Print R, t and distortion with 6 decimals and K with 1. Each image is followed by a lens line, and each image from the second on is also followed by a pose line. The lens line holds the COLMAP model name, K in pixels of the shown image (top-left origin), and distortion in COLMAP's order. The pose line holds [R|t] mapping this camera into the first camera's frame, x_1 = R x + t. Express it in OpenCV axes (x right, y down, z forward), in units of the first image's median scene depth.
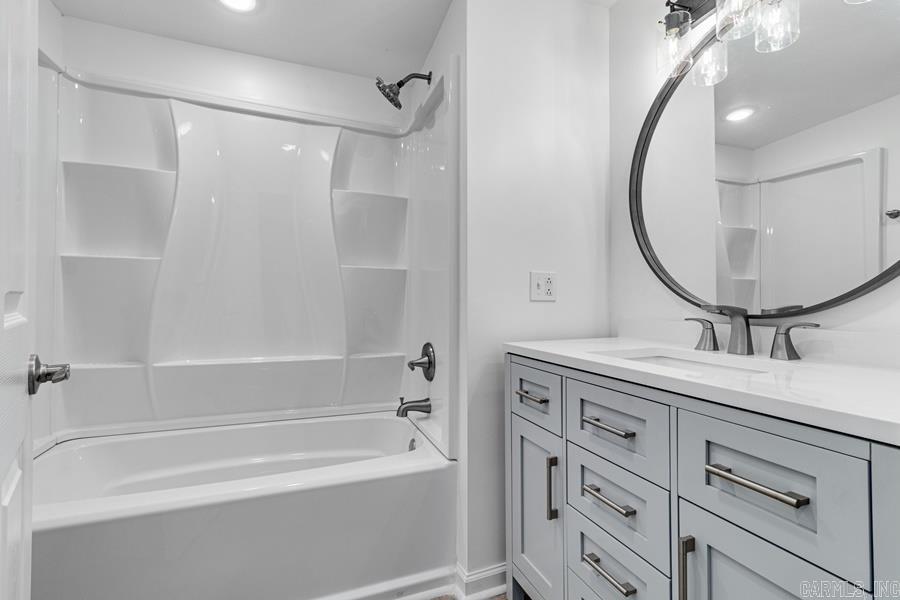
lens RADIAL K [[412.6, 0, 458.4], [0, 412.6, 292.8], [0, 0, 1]] dist [0.000628, -0.000189]
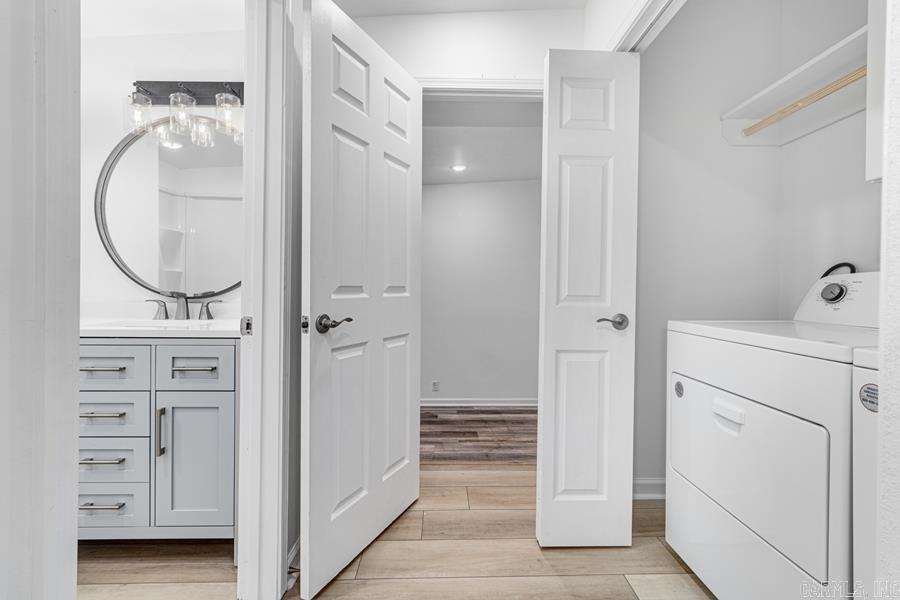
lens RADIAL K [[412.6, 0, 458.4], [0, 412.6, 292.8], [0, 0, 1]] dist [0.000628, -0.000189]
pose [[0.334076, -0.007591, 0.942515, -0.575212], [-0.025871, 0.999517, 0.017220, -0.024156], [-0.942191, -0.030137, 0.333719, -0.683760]]
